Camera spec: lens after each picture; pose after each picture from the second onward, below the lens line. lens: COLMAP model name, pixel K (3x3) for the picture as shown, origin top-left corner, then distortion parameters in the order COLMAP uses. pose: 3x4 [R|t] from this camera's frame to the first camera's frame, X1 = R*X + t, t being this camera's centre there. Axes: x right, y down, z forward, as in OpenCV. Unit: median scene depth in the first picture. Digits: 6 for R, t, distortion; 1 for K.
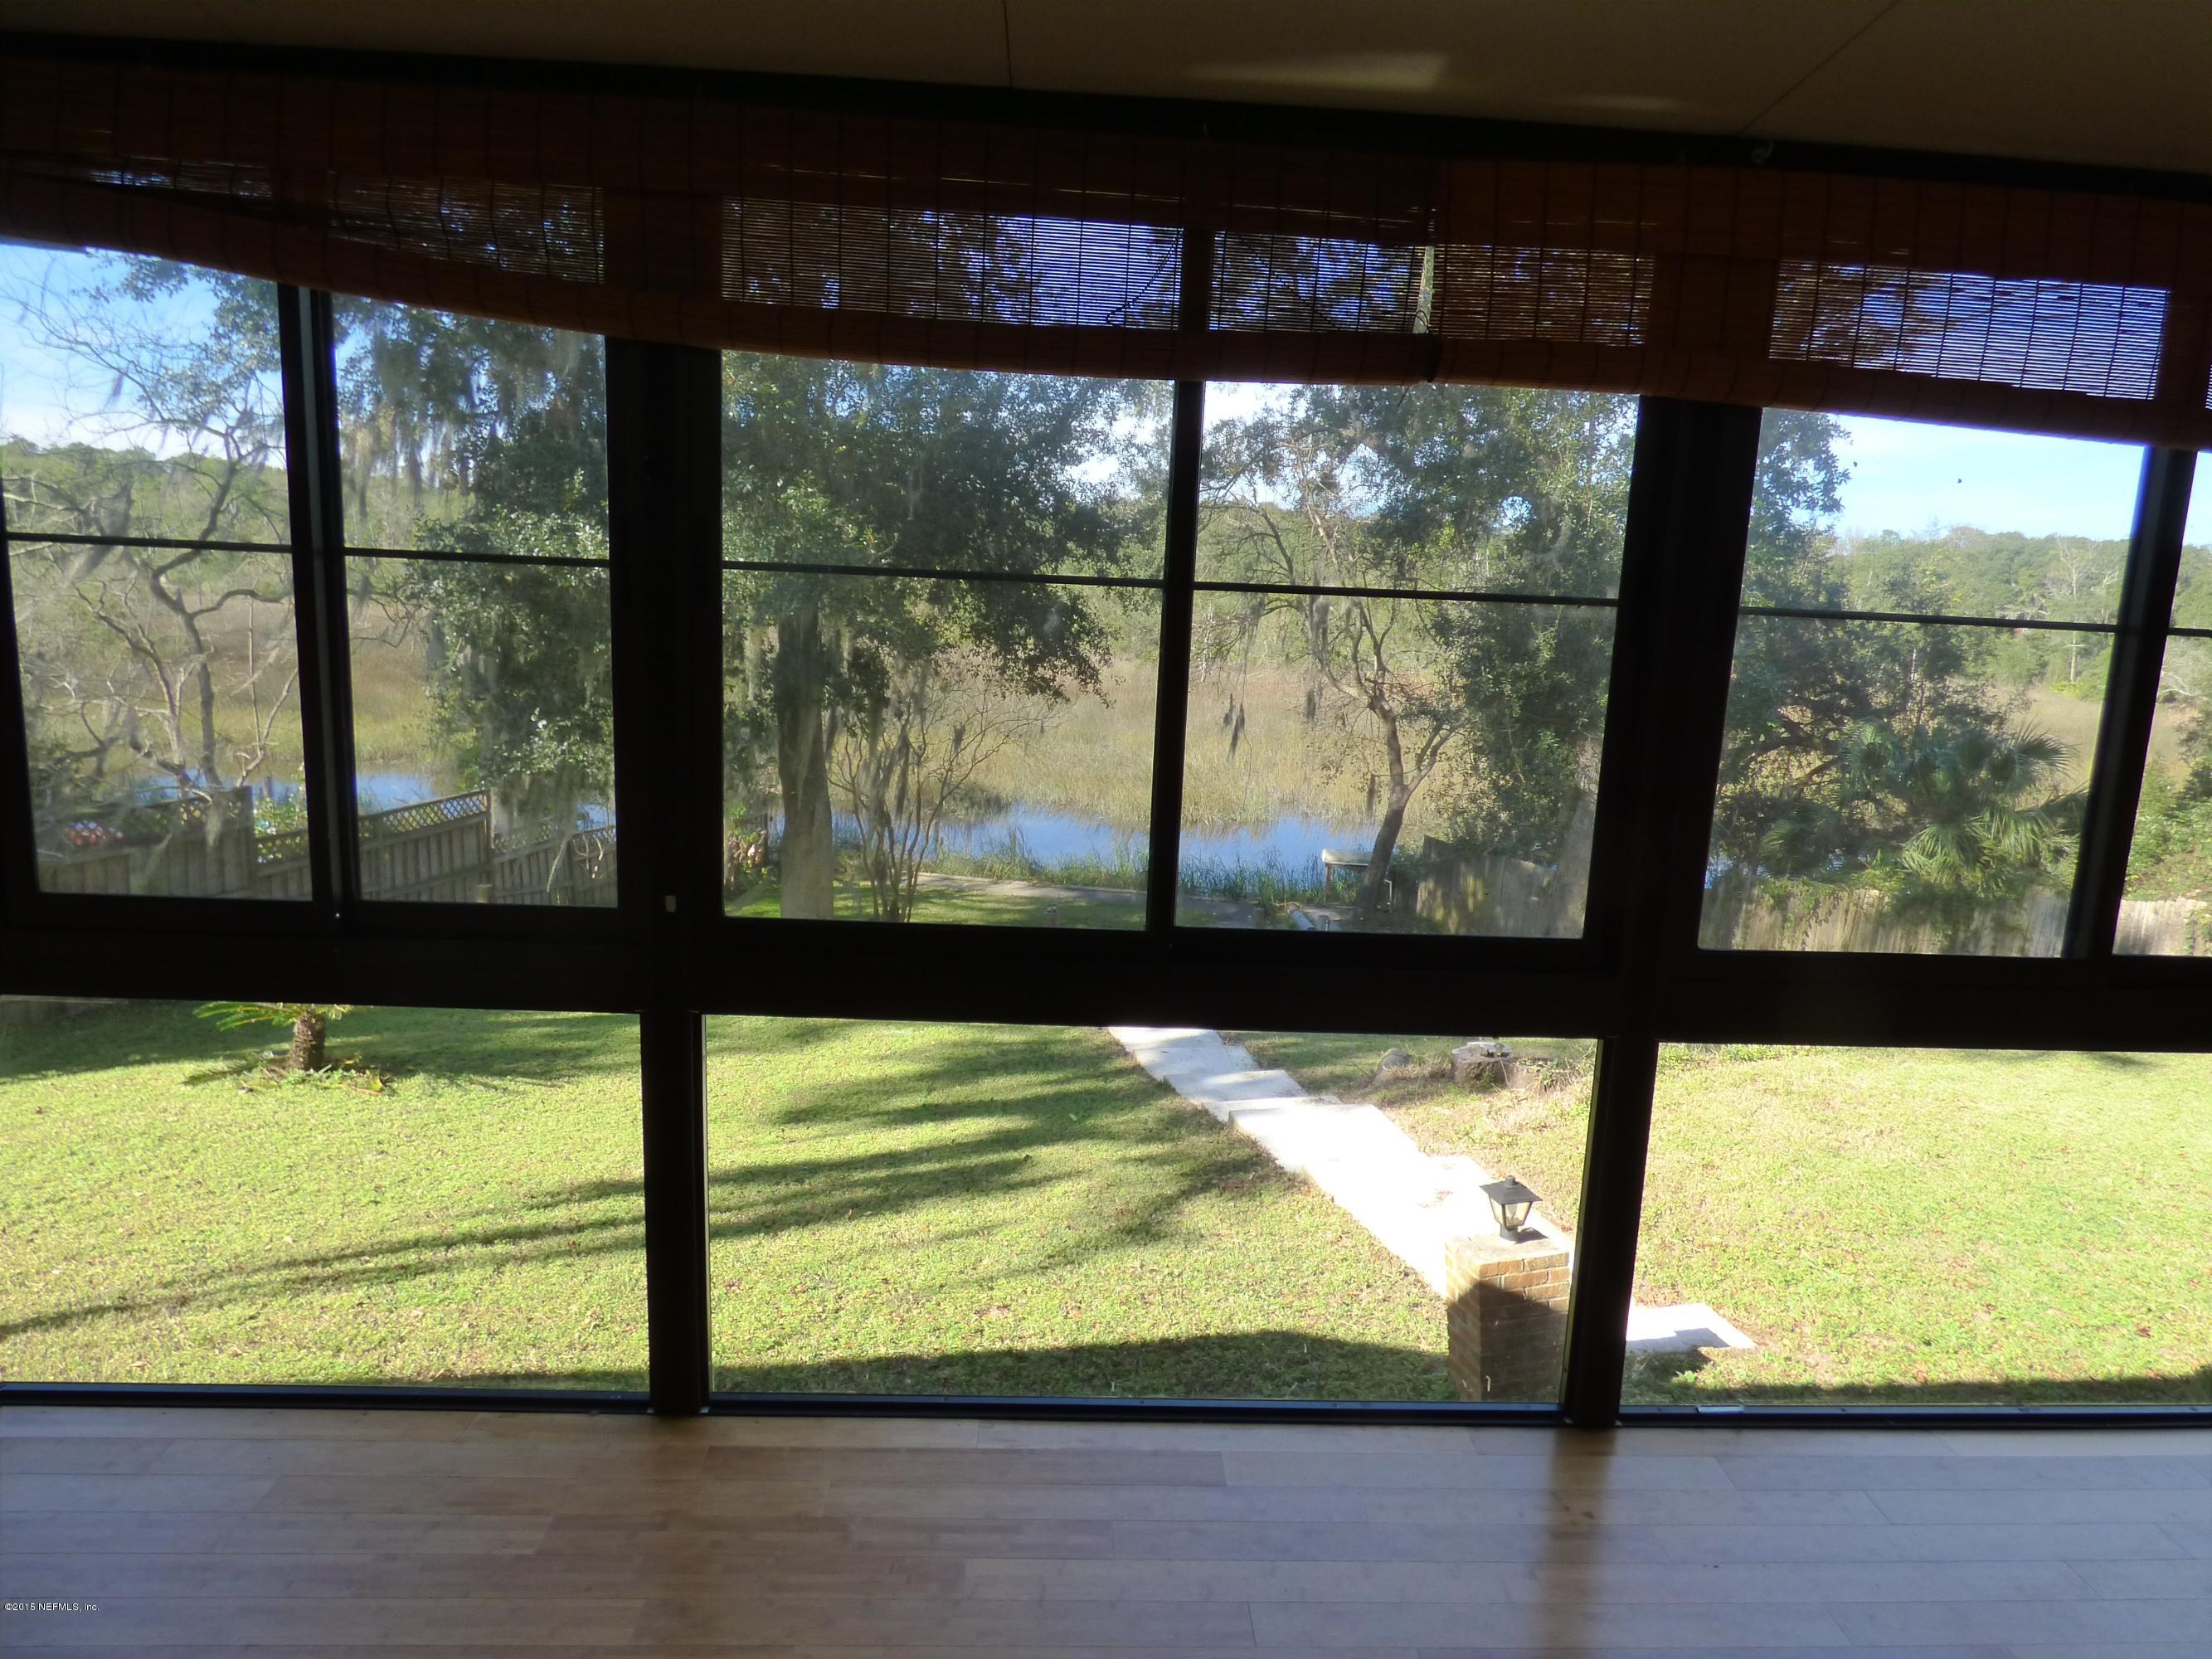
lens RADIAL K [[1353.7, 0, 1120.7], [0, 1353.7, 817.8], [0, 0, 1]] dist [-0.000079, -0.001556]
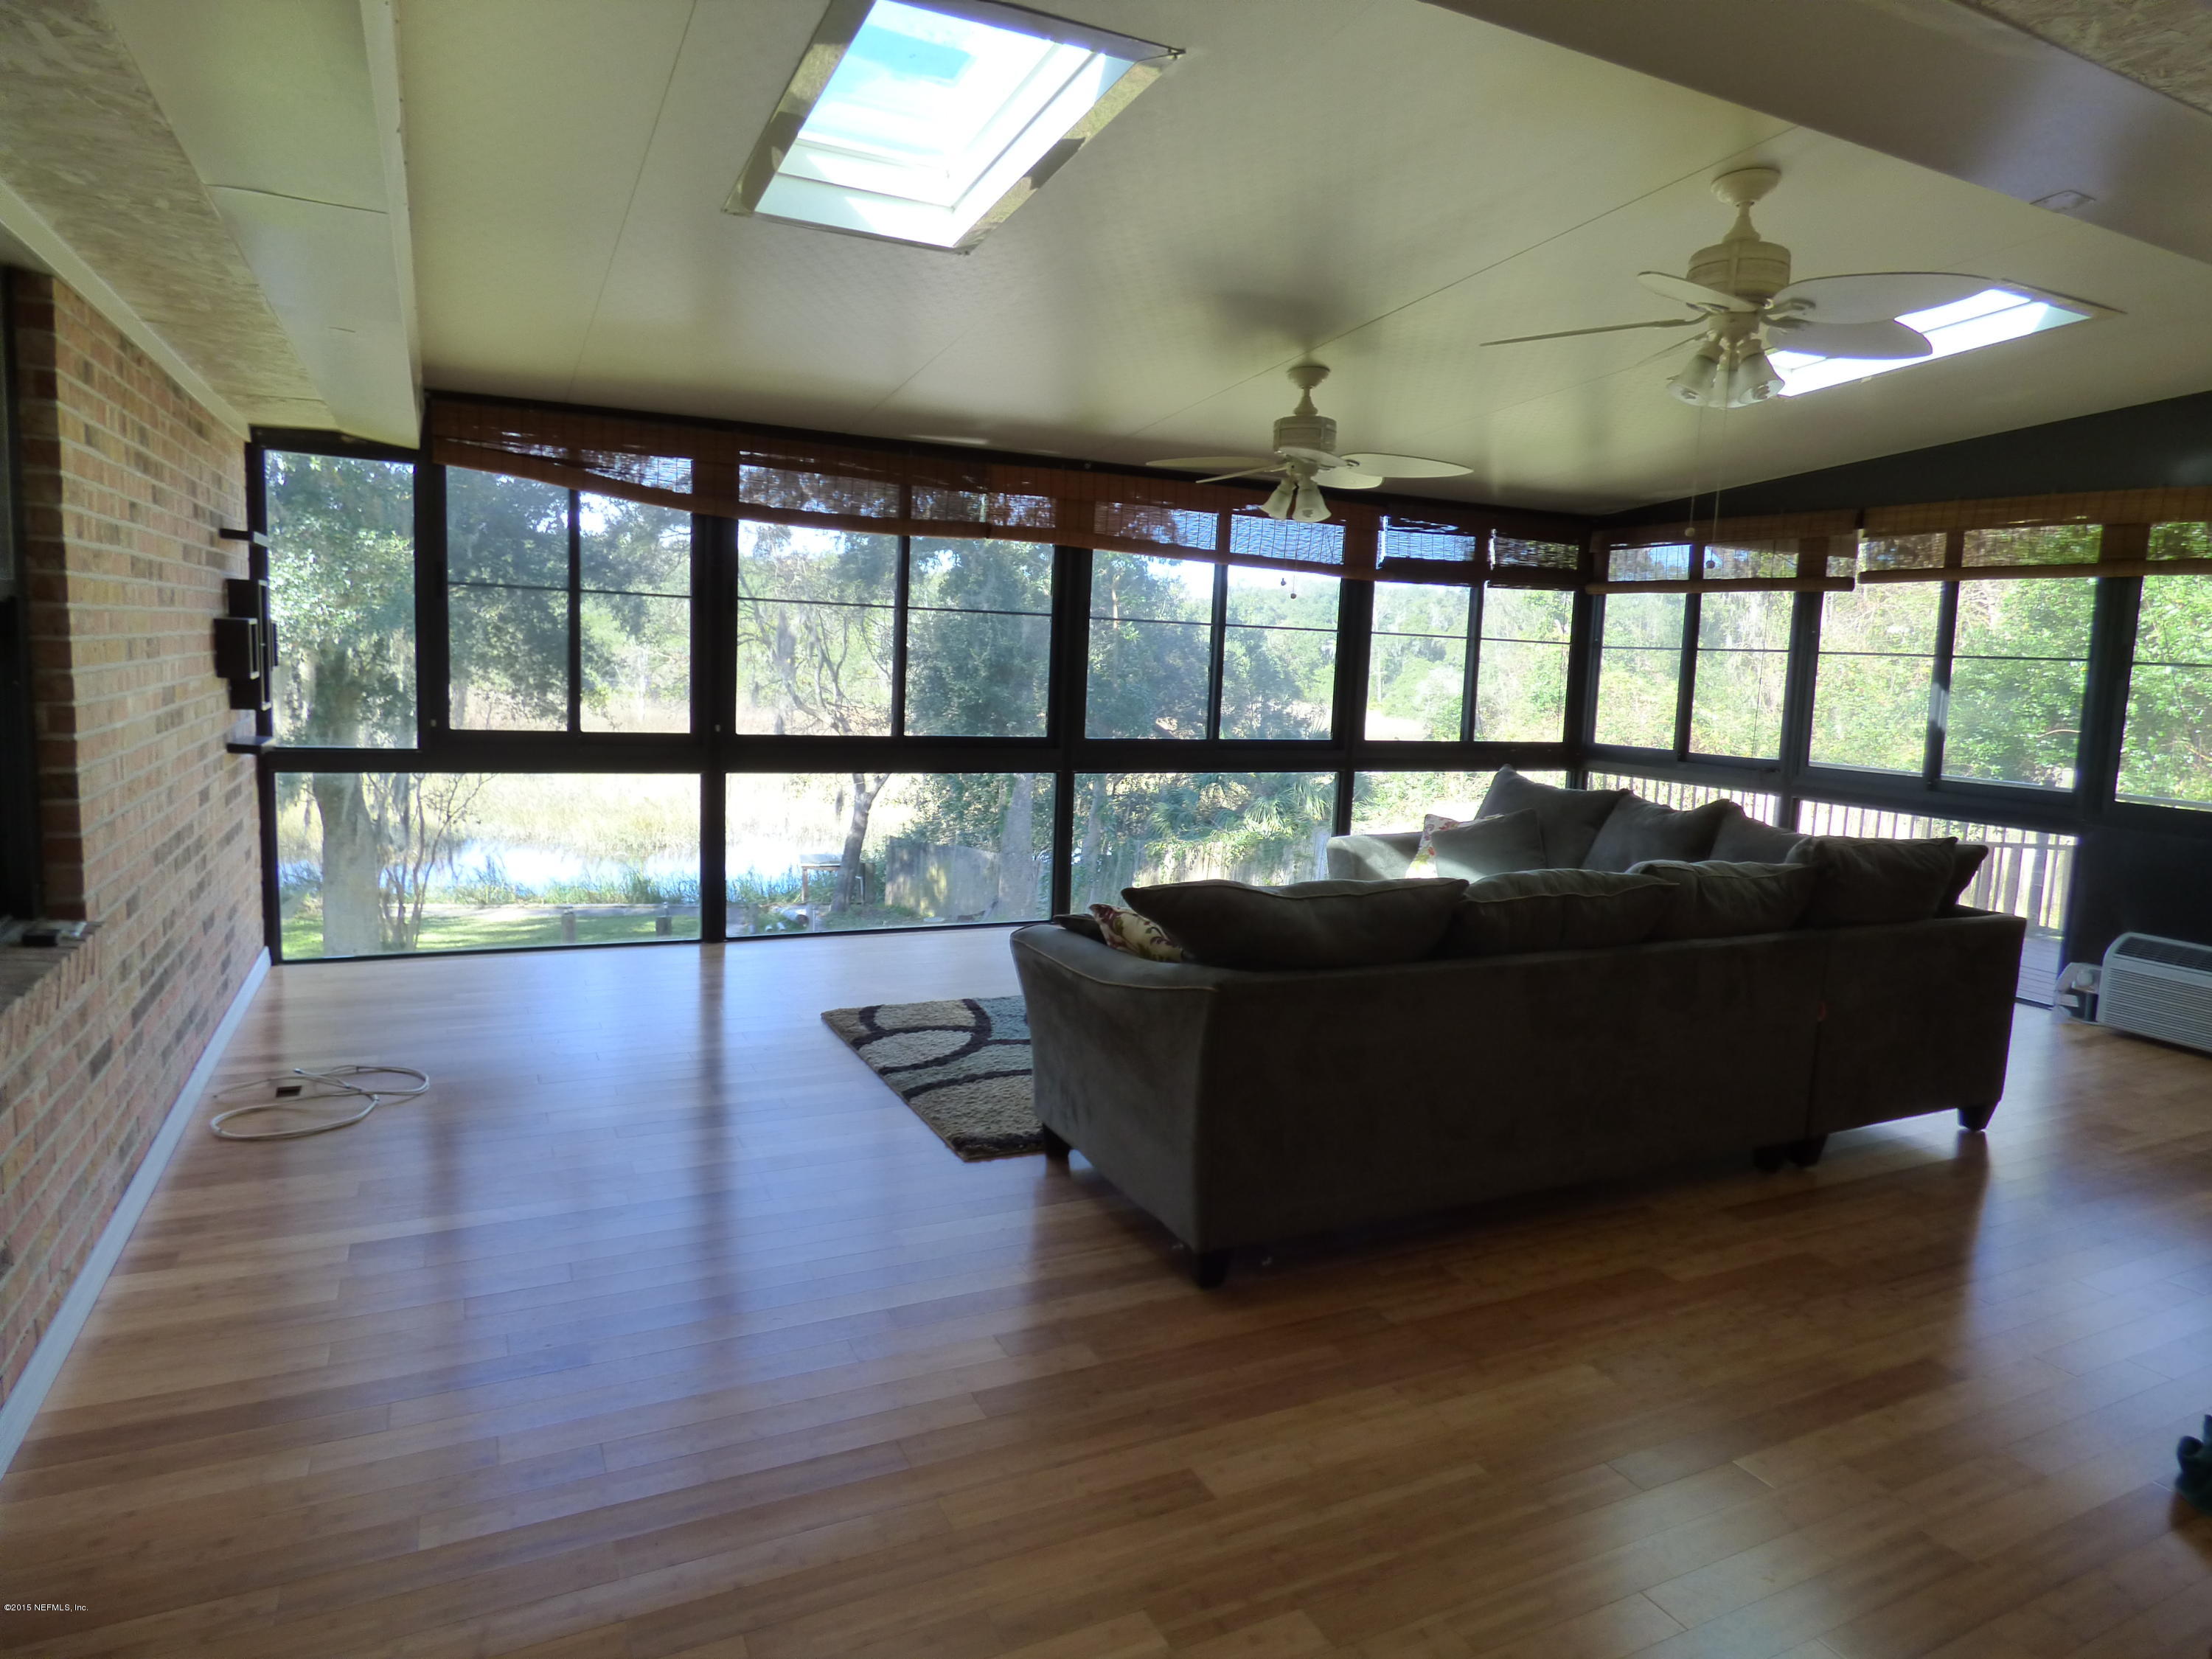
lens RADIAL K [[1353.6, 0, 1120.7], [0, 1353.6, 817.8], [0, 0, 1]] dist [-0.000079, -0.001556]
pose [[0.913850, -0.056615, 0.402085, -0.066503], [0.068176, 0.997568, -0.014487, 0.031246], [-0.400287, 0.040651, 0.915488, -0.164335]]
